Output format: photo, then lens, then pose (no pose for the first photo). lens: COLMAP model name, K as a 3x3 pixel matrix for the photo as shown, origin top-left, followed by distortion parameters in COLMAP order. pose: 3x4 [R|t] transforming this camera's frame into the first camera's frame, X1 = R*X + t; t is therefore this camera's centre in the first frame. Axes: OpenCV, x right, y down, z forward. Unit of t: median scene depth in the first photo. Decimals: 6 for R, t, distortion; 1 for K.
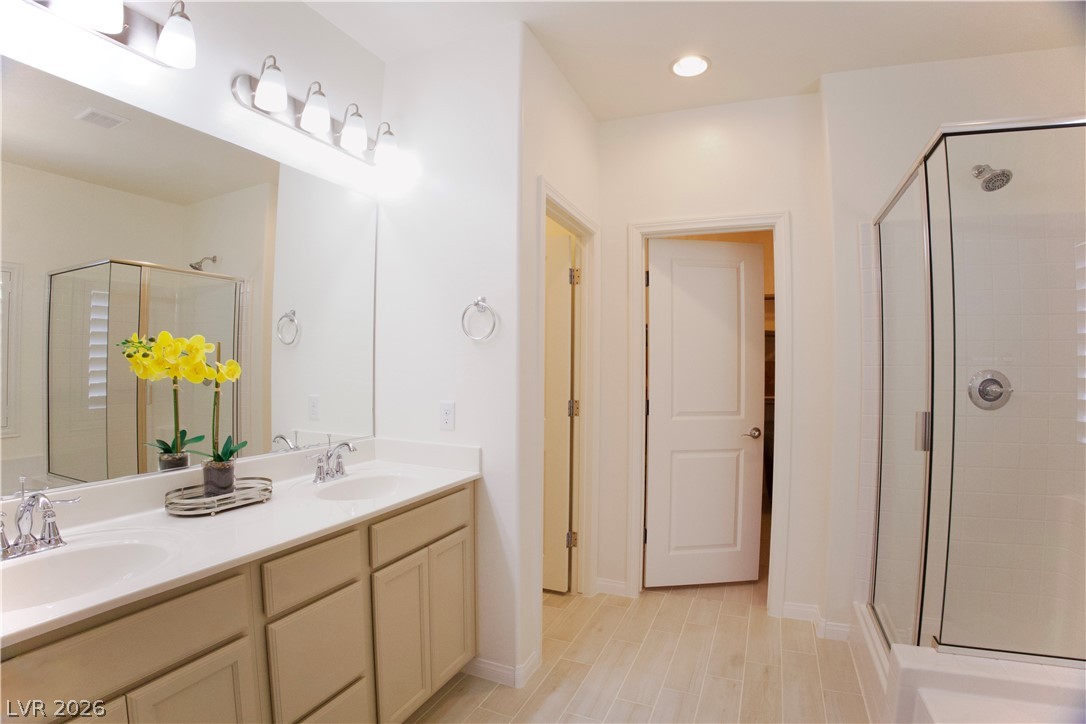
lens RADIAL K [[533.6, 0, 537.7], [0, 533.6, 363.5], [0, 0, 1]] dist [-0.091870, 0.004037]
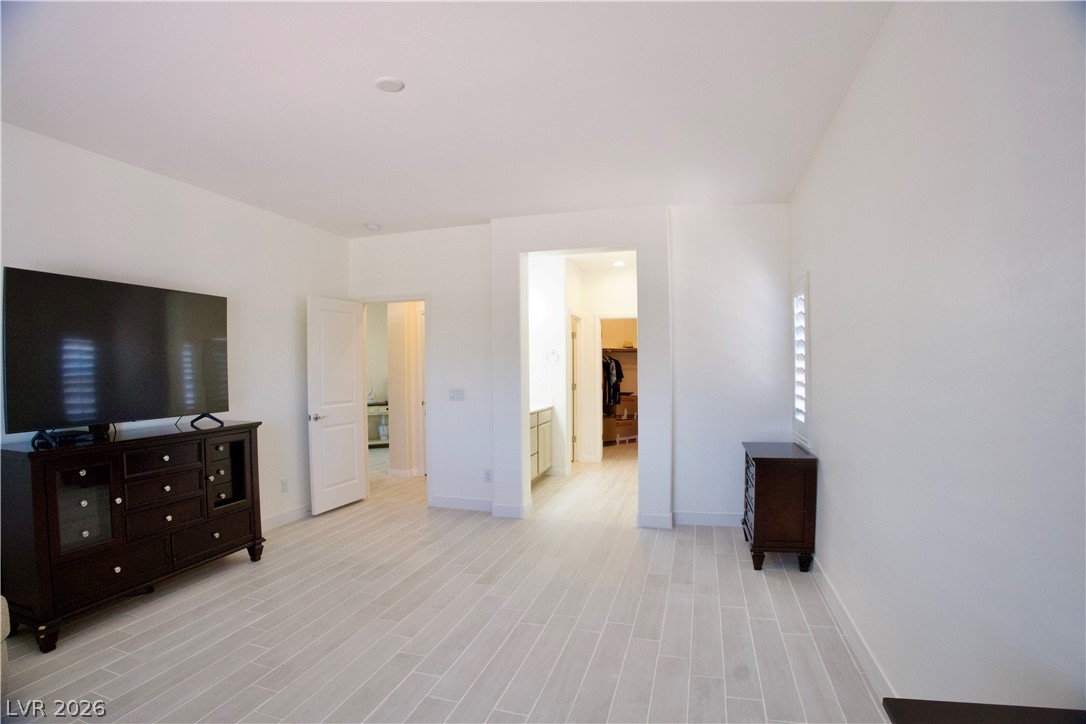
lens RADIAL K [[533.6, 0, 540.5], [0, 533.6, 364.1], [0, 0, 1]] dist [-0.091870, 0.004037]
pose [[0.993840, -0.020751, 0.108861, -0.514613], [0.021222, 0.999770, -0.003171, -0.025853], [-0.108770, 0.005462, 0.994052, -2.111782]]
